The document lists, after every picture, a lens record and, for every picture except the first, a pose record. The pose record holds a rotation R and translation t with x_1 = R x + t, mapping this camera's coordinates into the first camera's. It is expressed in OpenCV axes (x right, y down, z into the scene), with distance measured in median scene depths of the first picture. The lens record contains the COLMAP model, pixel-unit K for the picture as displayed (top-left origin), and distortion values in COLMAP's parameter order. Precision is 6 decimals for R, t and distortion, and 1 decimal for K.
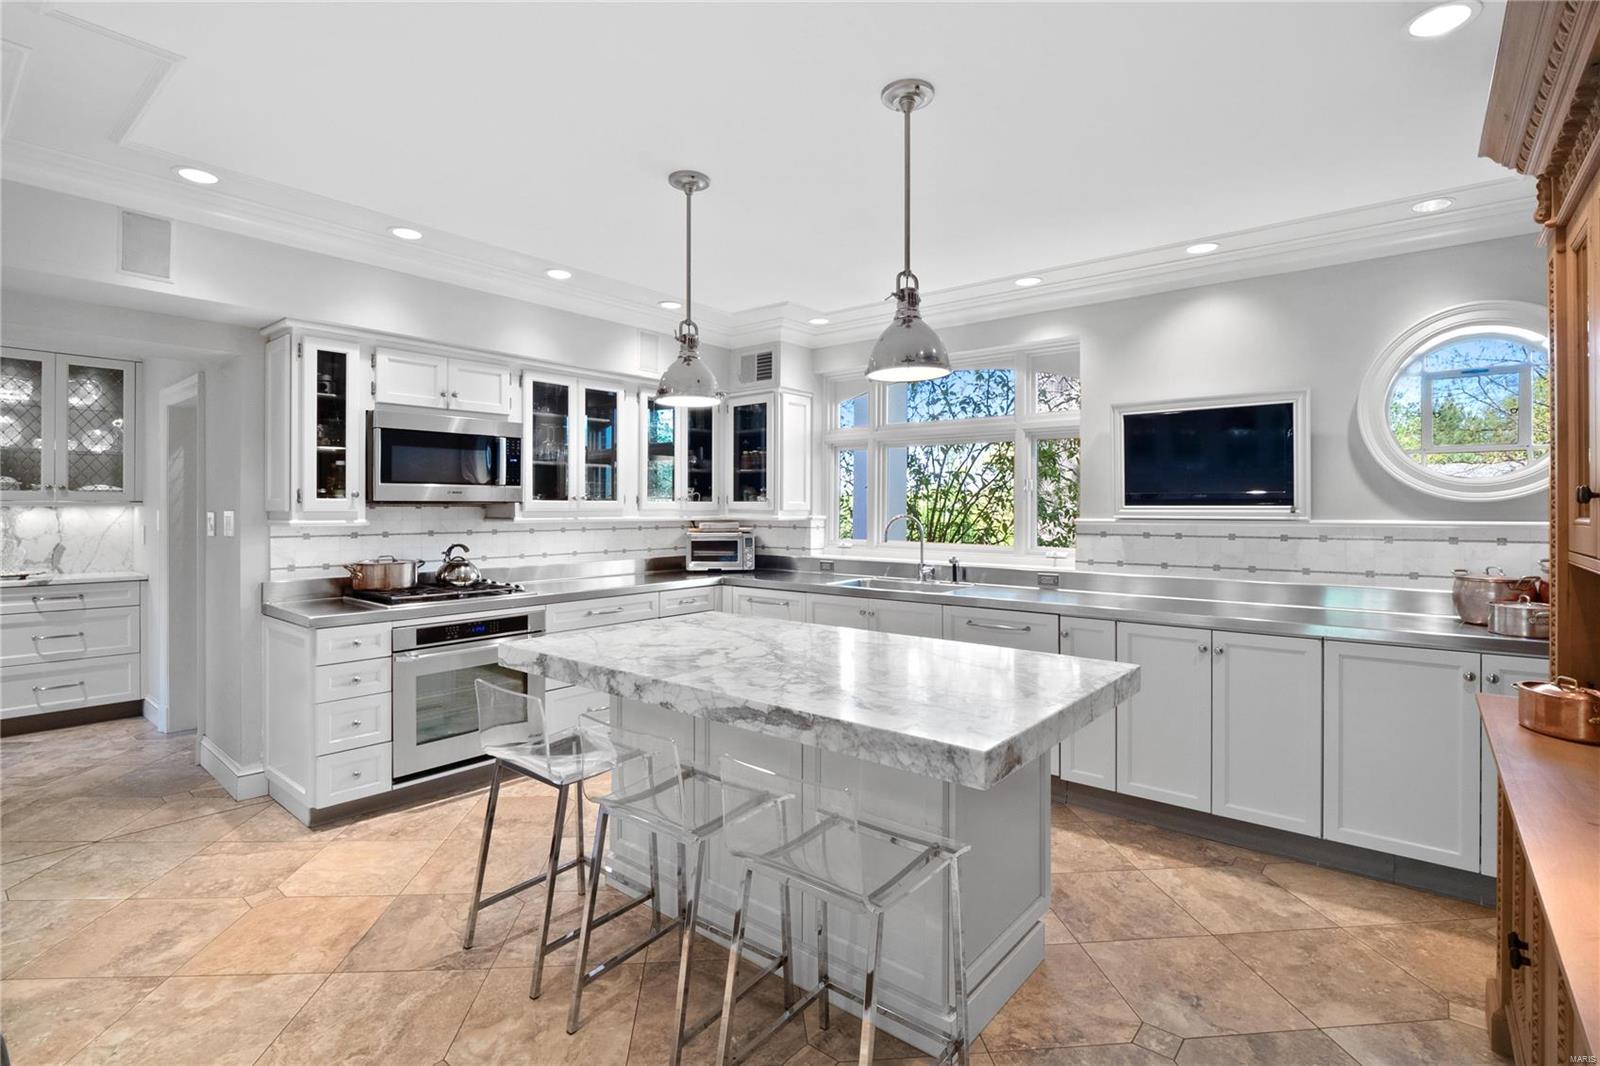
lens RADIAL K [[769.4, 0, 805.2], [0, 769.4, 507.8], [0, 0, 1]] dist [-0.000168, 0.014524]
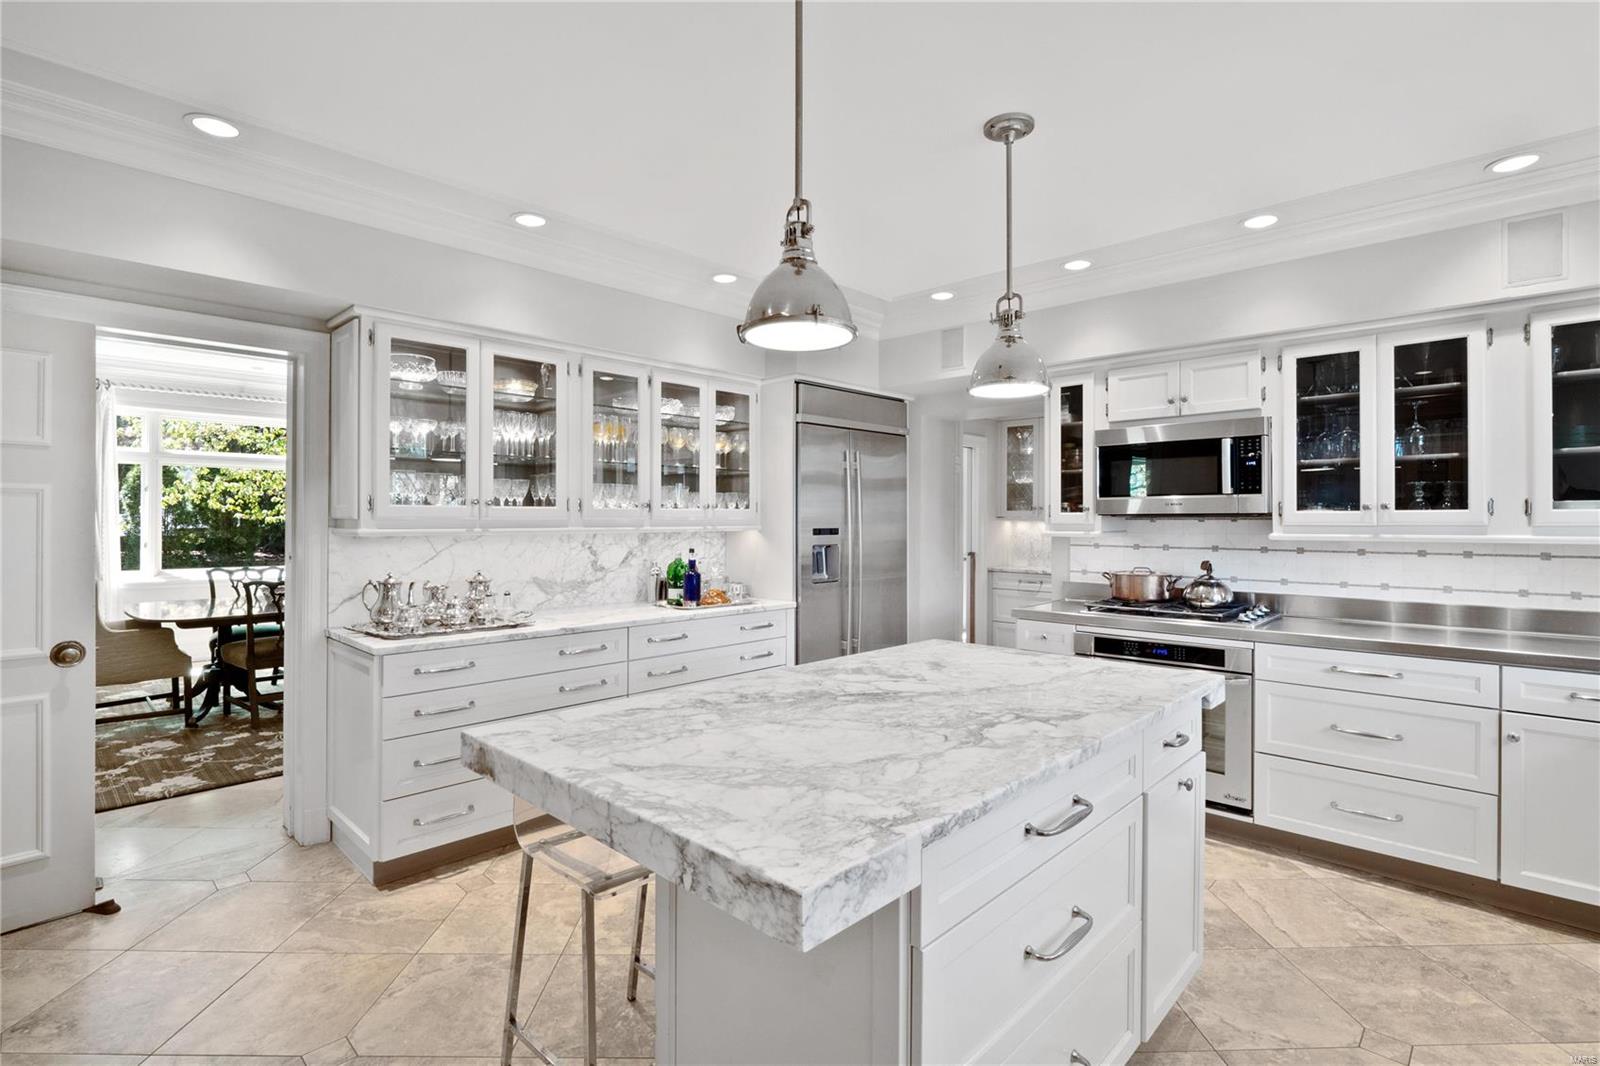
lens RADIAL K [[759.9, 0, 801.1], [0, 759.9, 524.0], [0, 0, 1]] dist [-0.001310, -0.013150]
pose [[-0.083886, 0.004519, -0.996465, 0.493200], [-0.001726, 0.999988, 0.004680, 0.000342], [0.996474, 0.002112, -0.083877, 0.614765]]
